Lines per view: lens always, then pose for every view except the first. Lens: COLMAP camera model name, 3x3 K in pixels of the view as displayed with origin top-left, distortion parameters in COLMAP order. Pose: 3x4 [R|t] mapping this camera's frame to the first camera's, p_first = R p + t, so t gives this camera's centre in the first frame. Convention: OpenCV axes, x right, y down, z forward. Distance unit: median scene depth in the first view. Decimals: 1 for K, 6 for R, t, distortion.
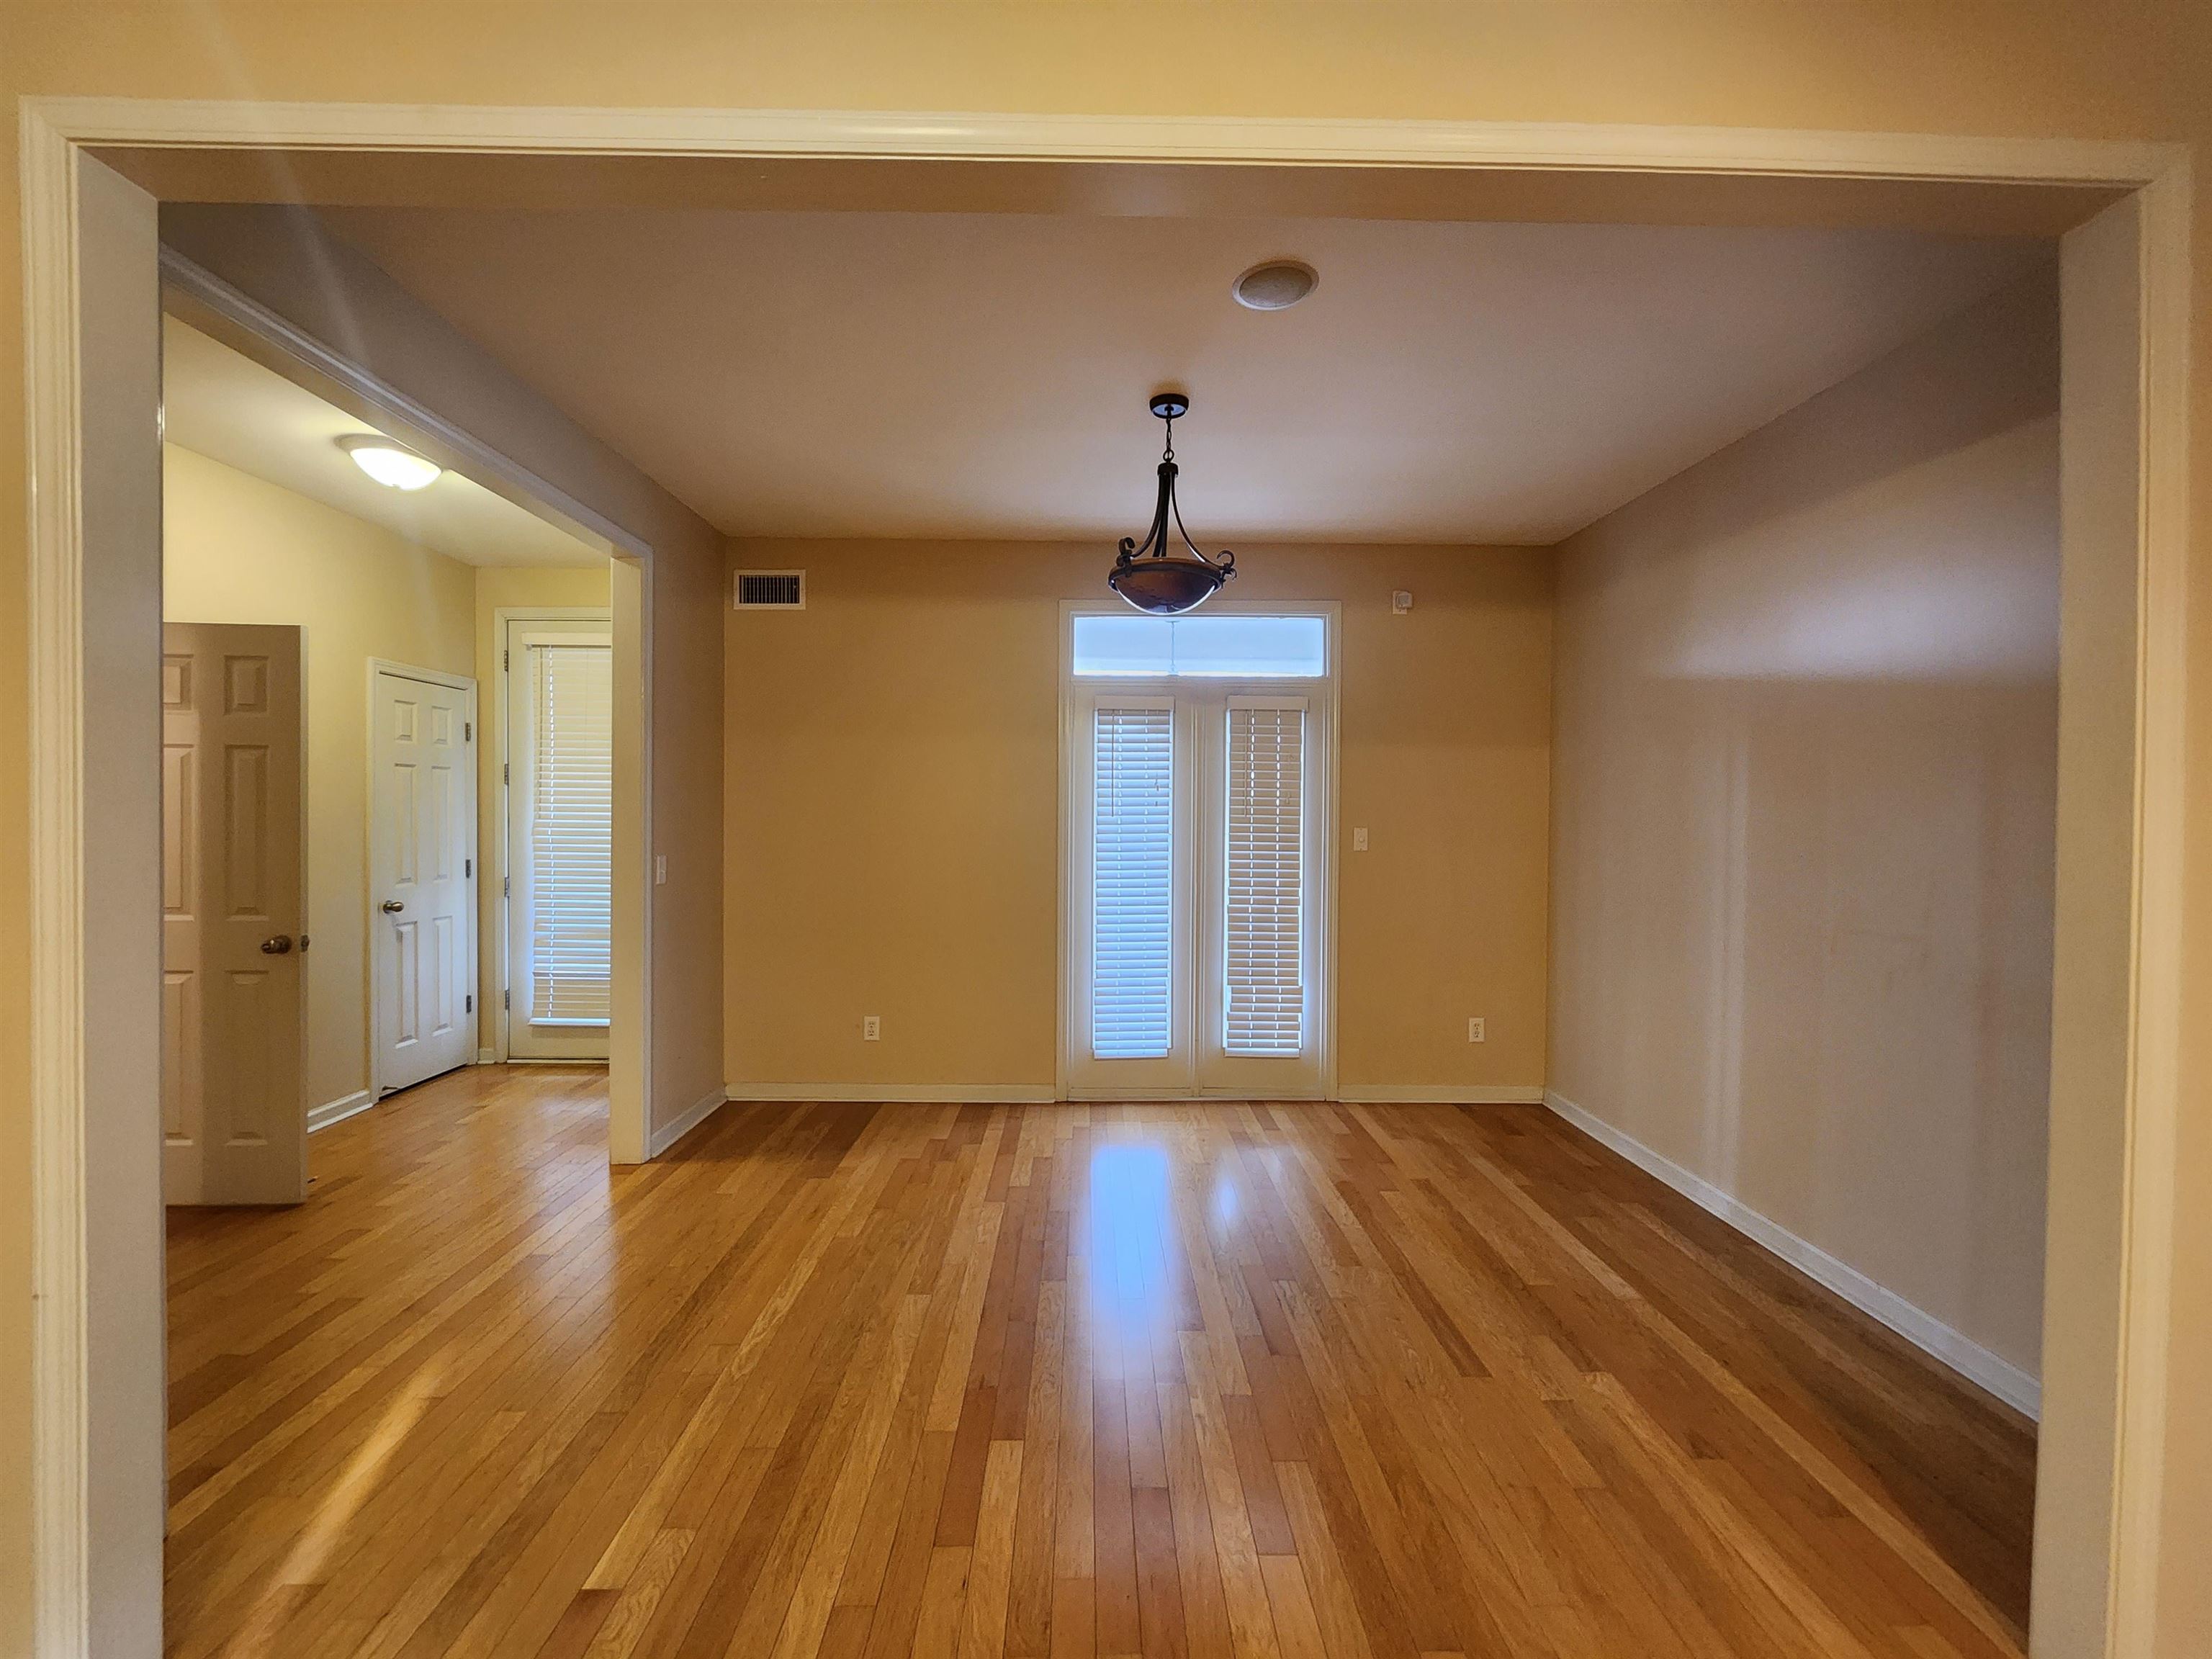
lens RADIAL K [[897.2, 0, 1097.3], [0, 897.2, 826.3], [0, 0, 1]] dist [0.000378, -0.000574]
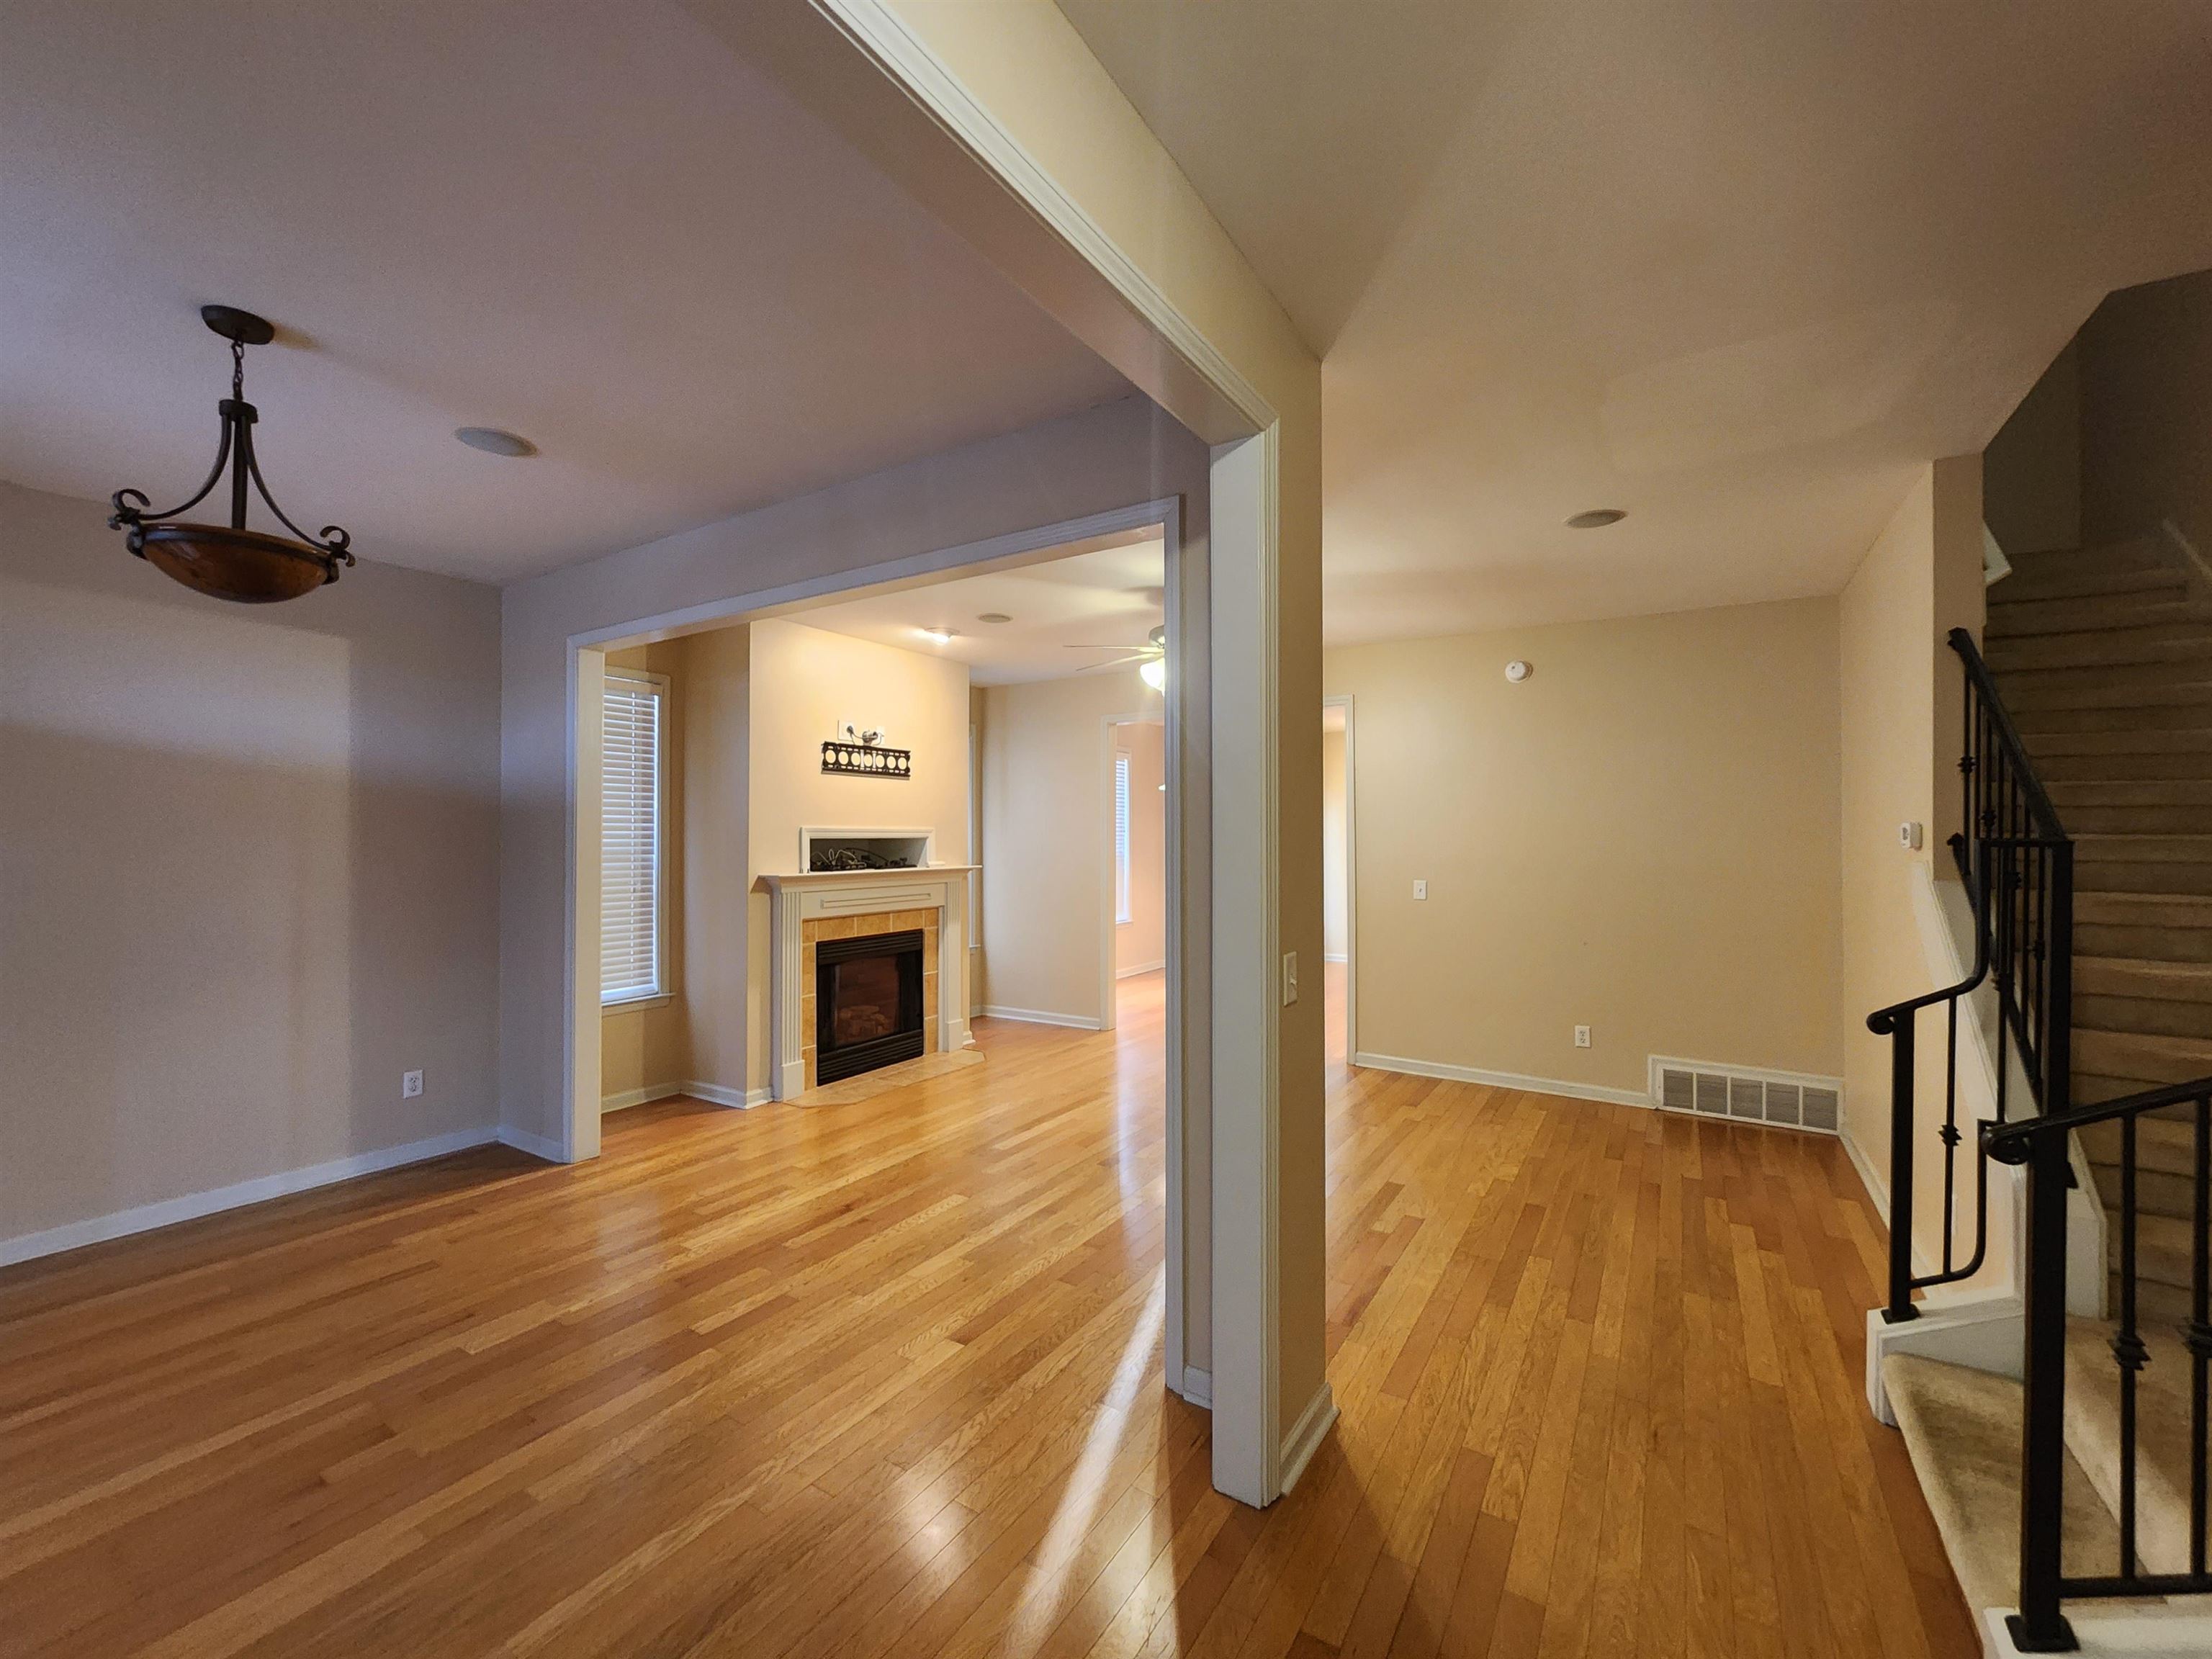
lens RADIAL K [[897.2, 0, 1097.3], [0, 897.2, 826.3], [0, 0, 1]] dist [0.000378, -0.000574]
pose [[-0.832215, -0.002595, 0.554447, -1.212849], [0.000370, 0.999986, 0.005235, -0.071448], [-0.554452, 0.004562, -0.832203, 1.607245]]
